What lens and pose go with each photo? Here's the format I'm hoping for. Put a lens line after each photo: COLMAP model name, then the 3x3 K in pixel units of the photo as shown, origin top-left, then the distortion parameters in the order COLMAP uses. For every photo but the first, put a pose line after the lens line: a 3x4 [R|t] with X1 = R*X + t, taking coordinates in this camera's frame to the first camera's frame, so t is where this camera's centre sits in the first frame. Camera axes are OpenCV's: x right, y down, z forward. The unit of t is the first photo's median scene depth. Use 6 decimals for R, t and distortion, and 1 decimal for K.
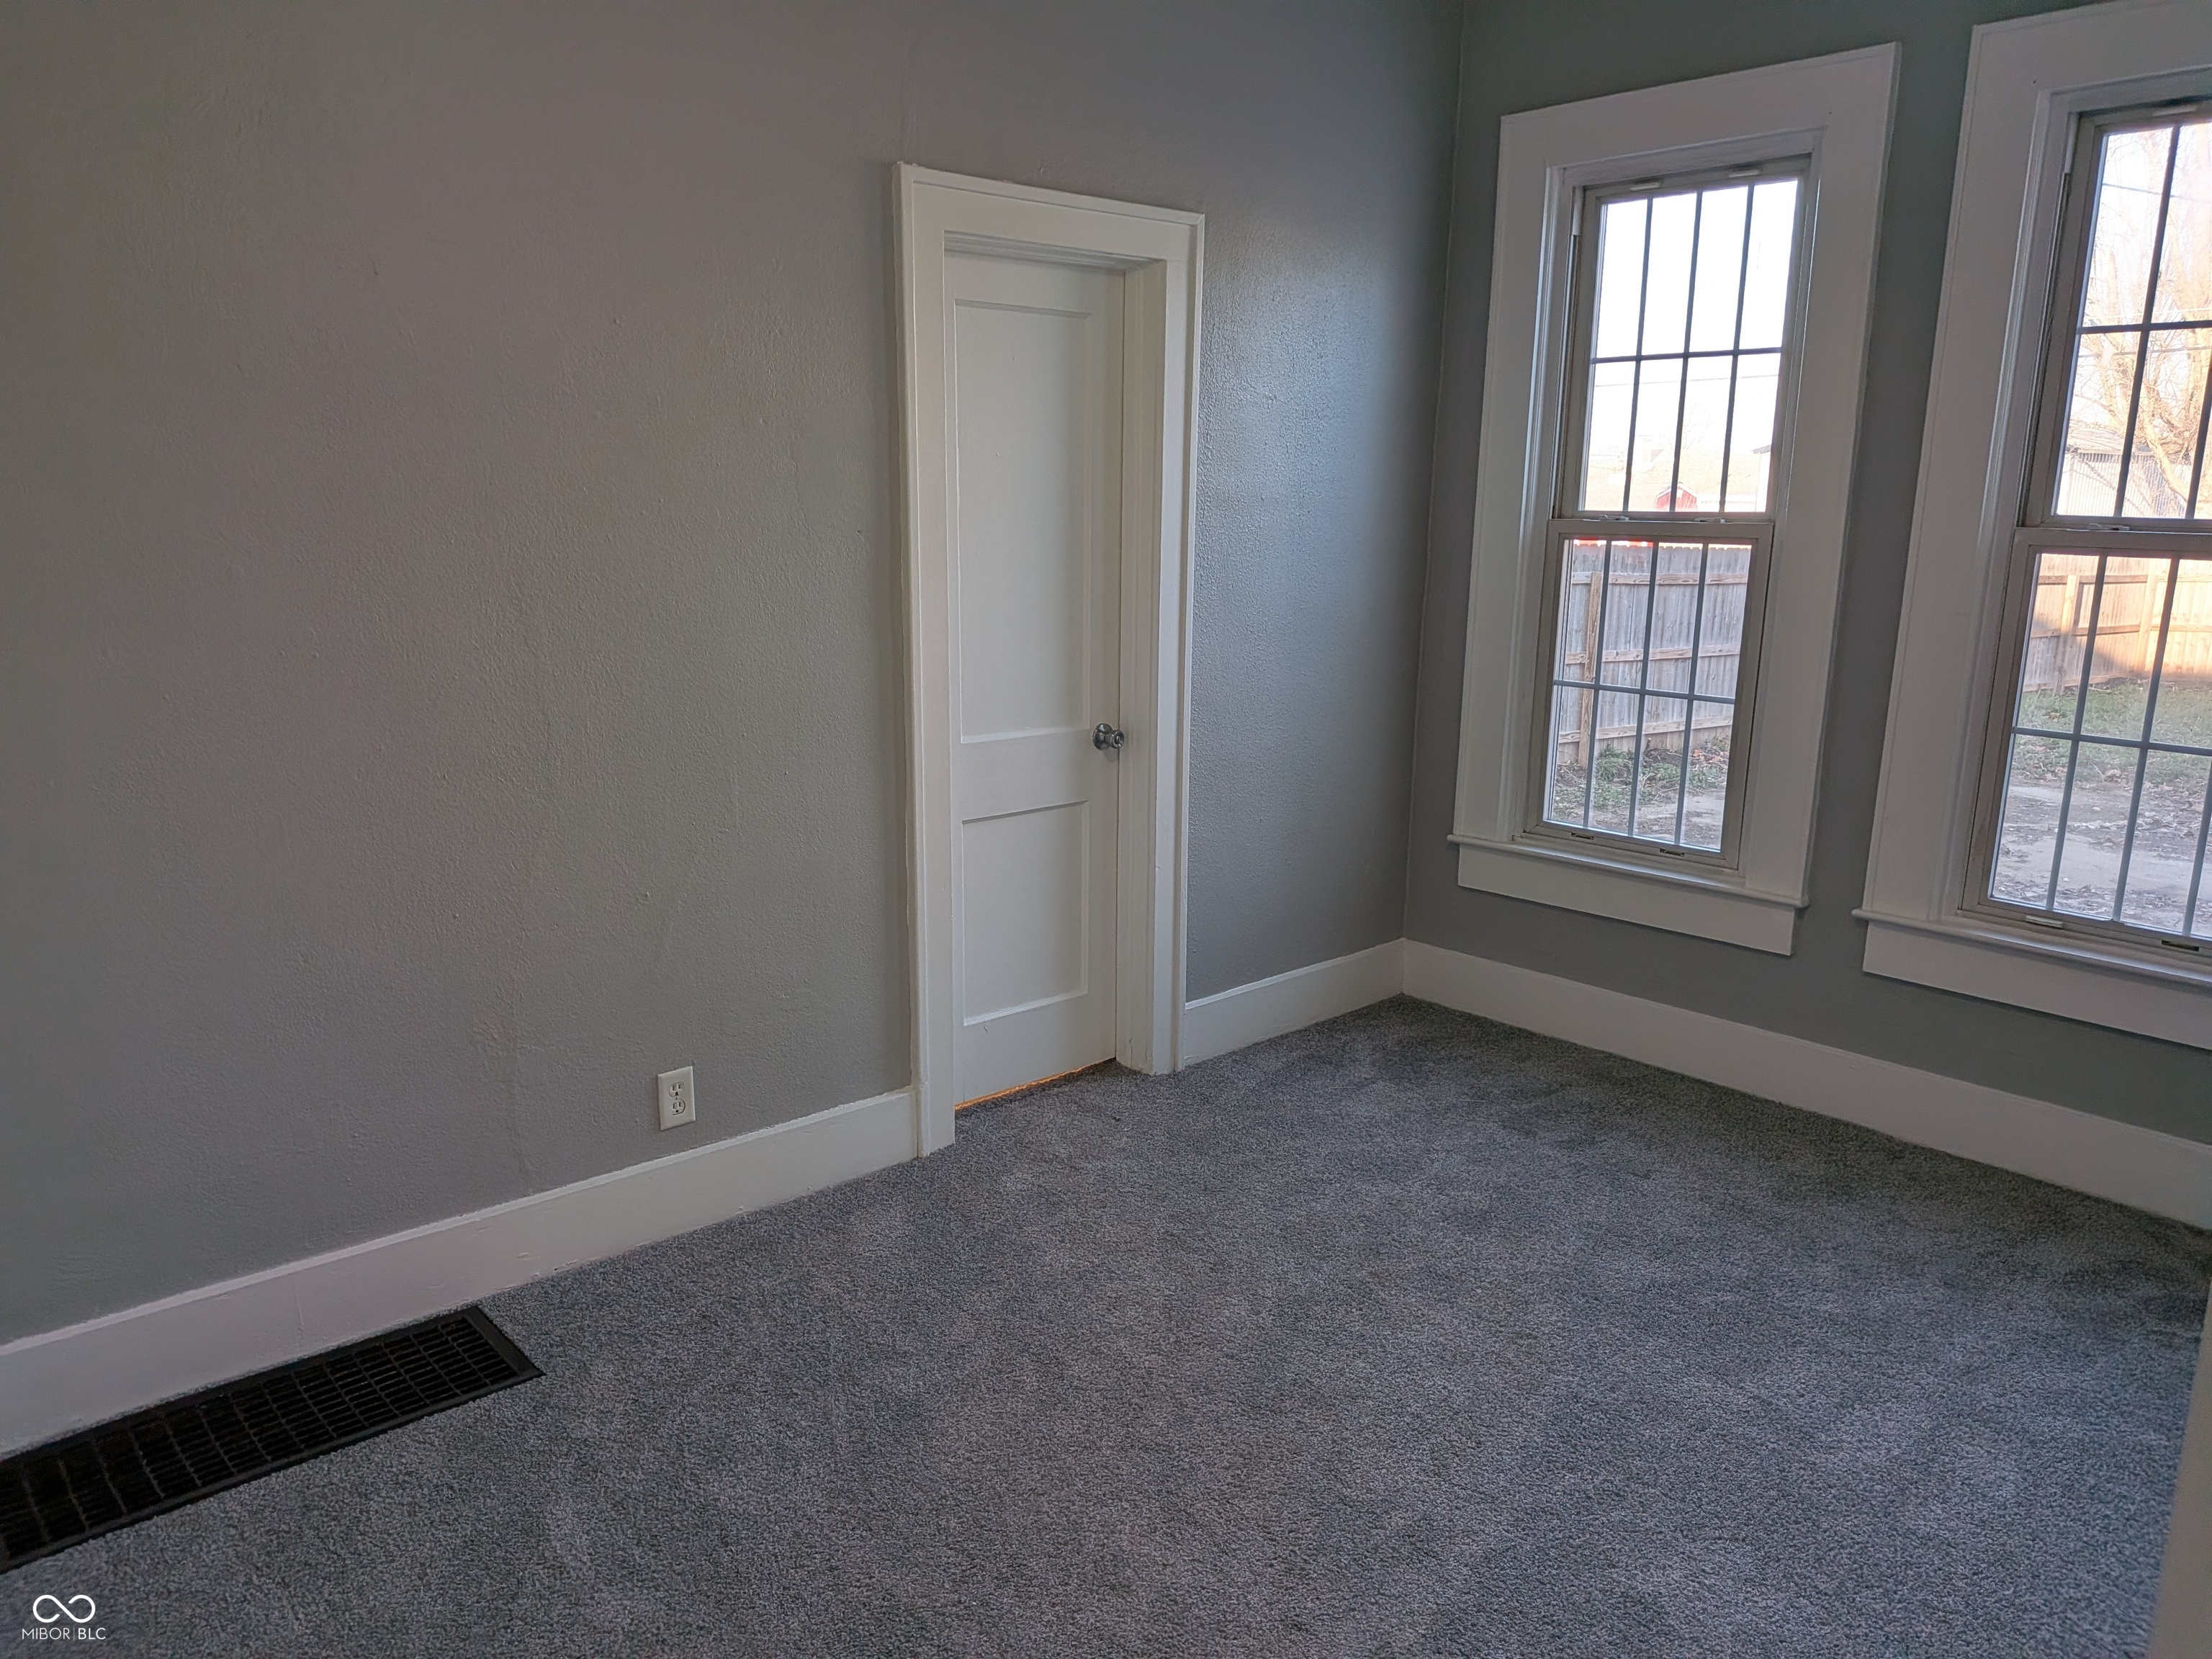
lens RADIAL K [[1591.0, 0, 1094.7], [0, 1591.0, 830.0], [0, 0, 1]] dist [0.079873, -0.139055]
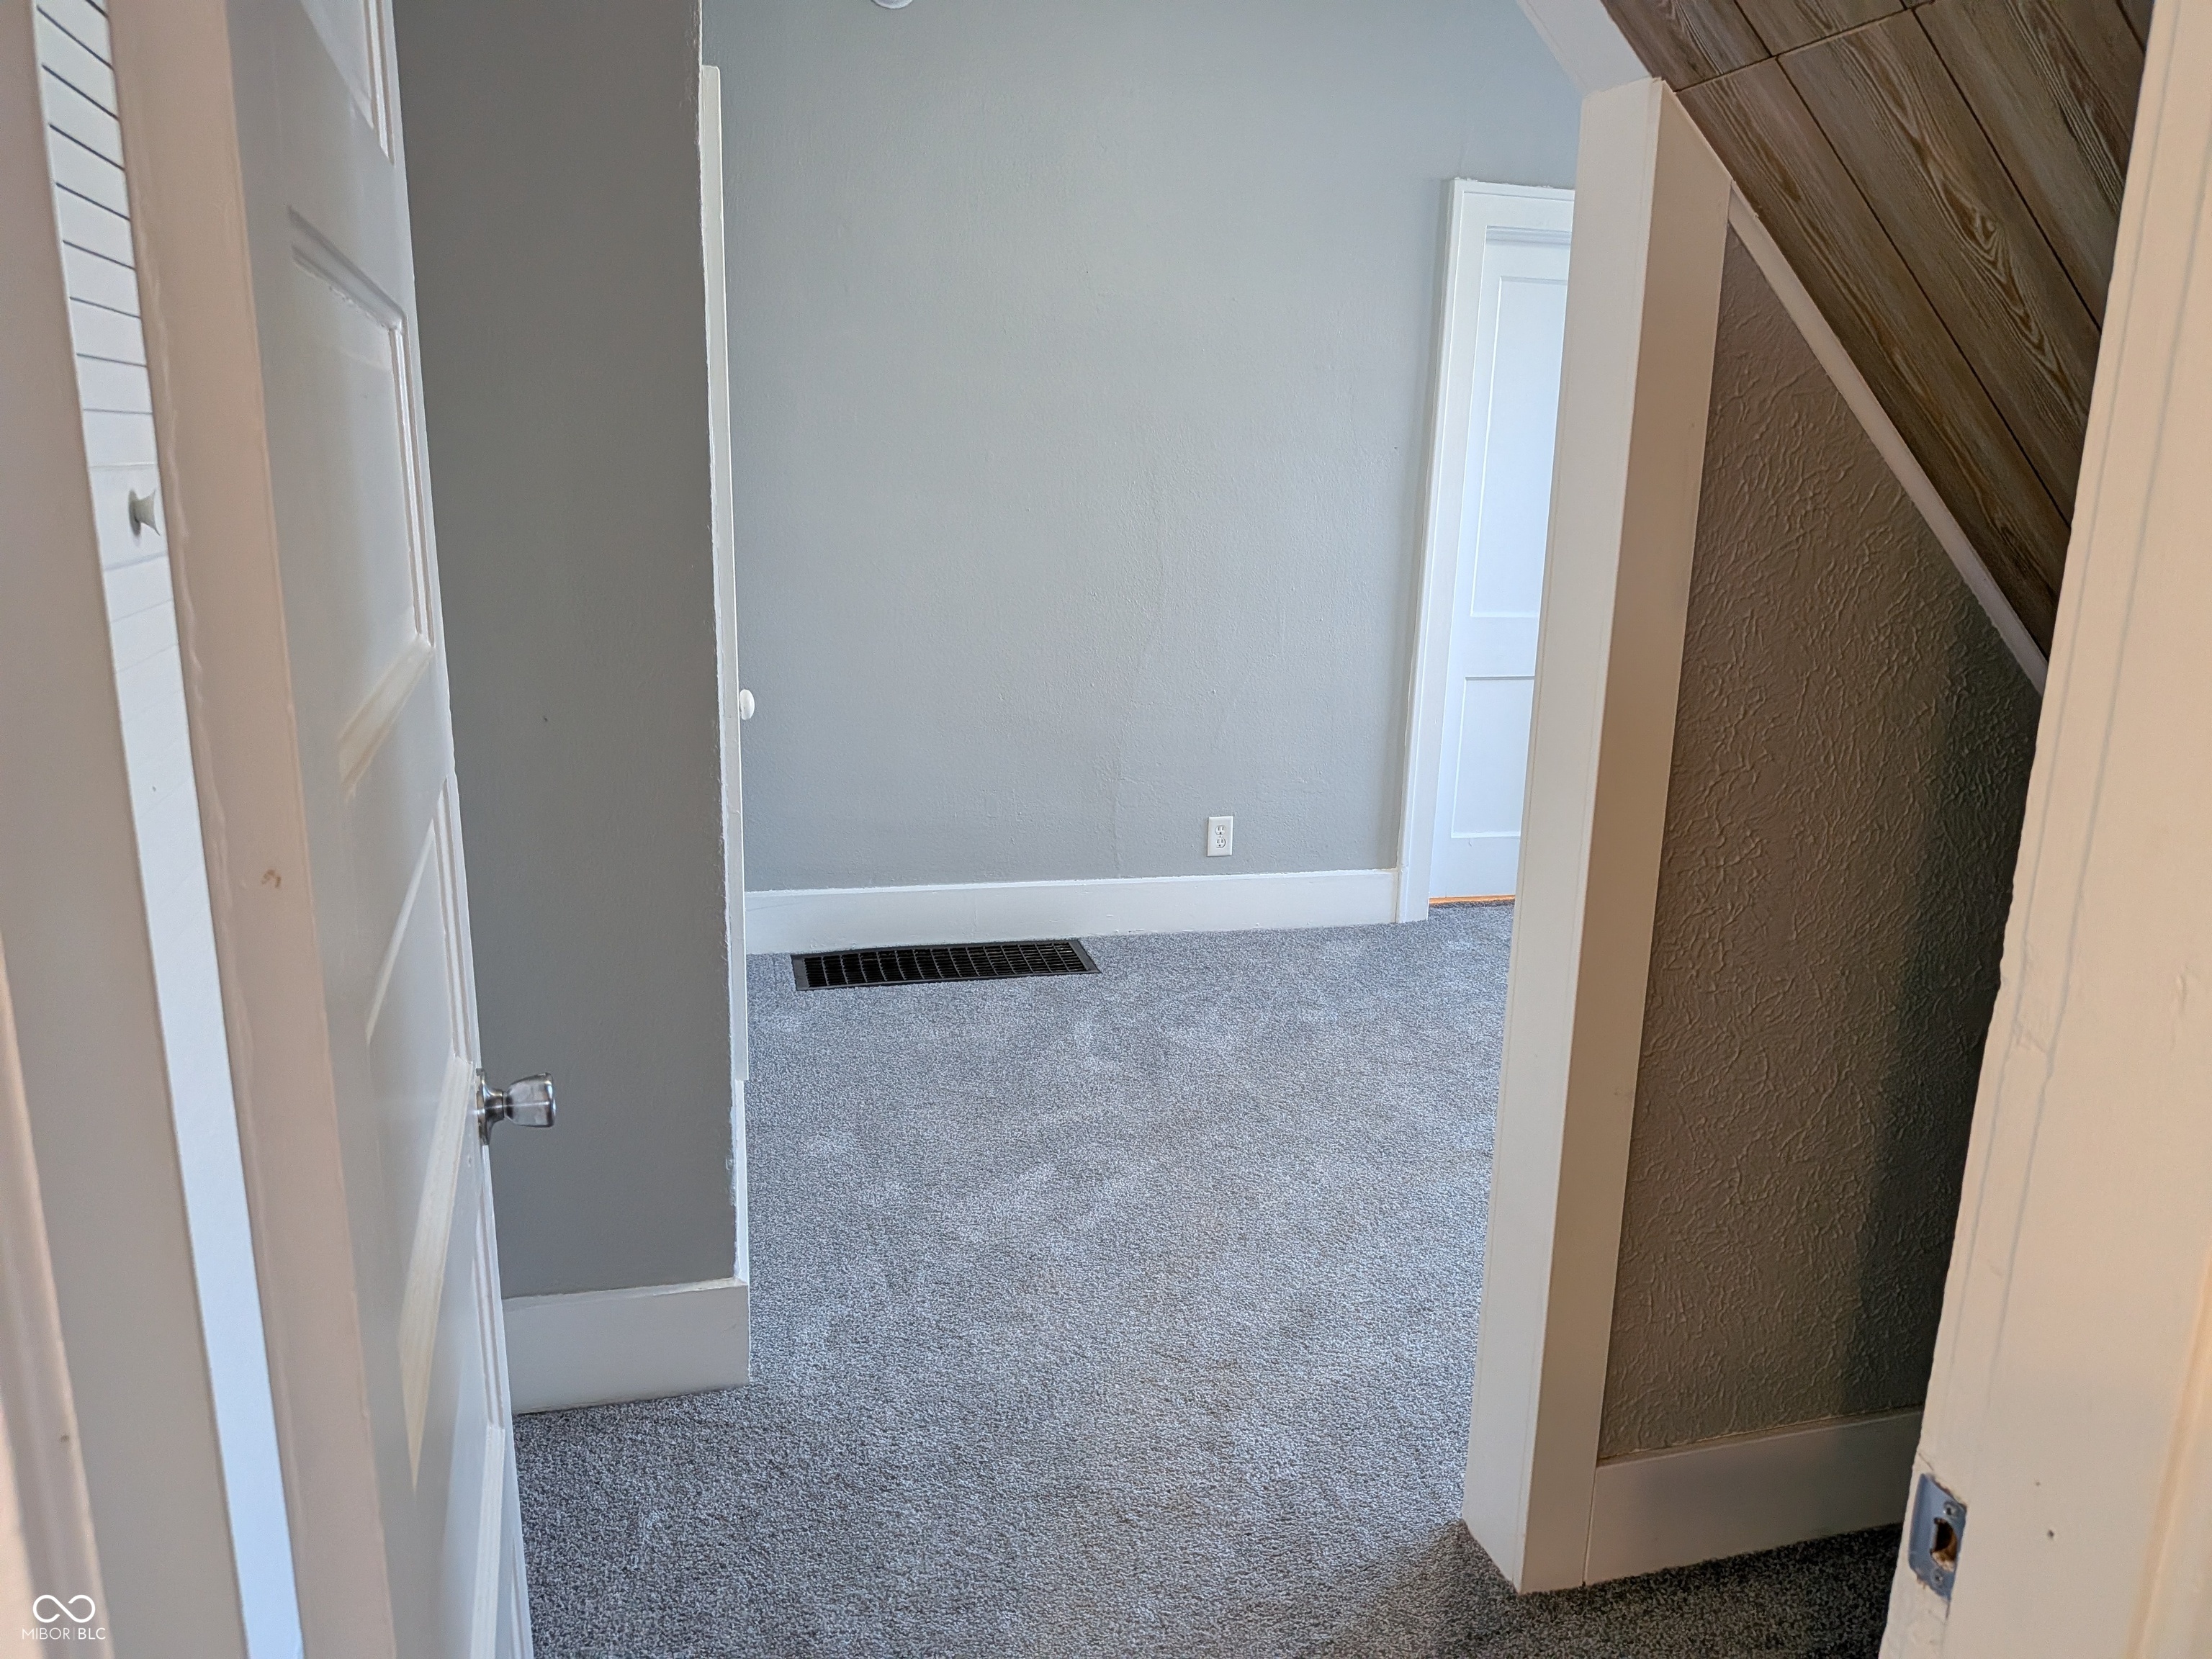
lens RADIAL K [[1591.0, 0, 1094.7], [0, 1591.0, 830.0], [0, 0, 1]] dist [0.079873, -0.139055]
pose [[0.879128, 0.127469, -0.459223, 0.305236], [-0.124927, 0.991510, 0.036062, 0.124018], [0.459921, 0.025666, 0.887589, -0.342001]]
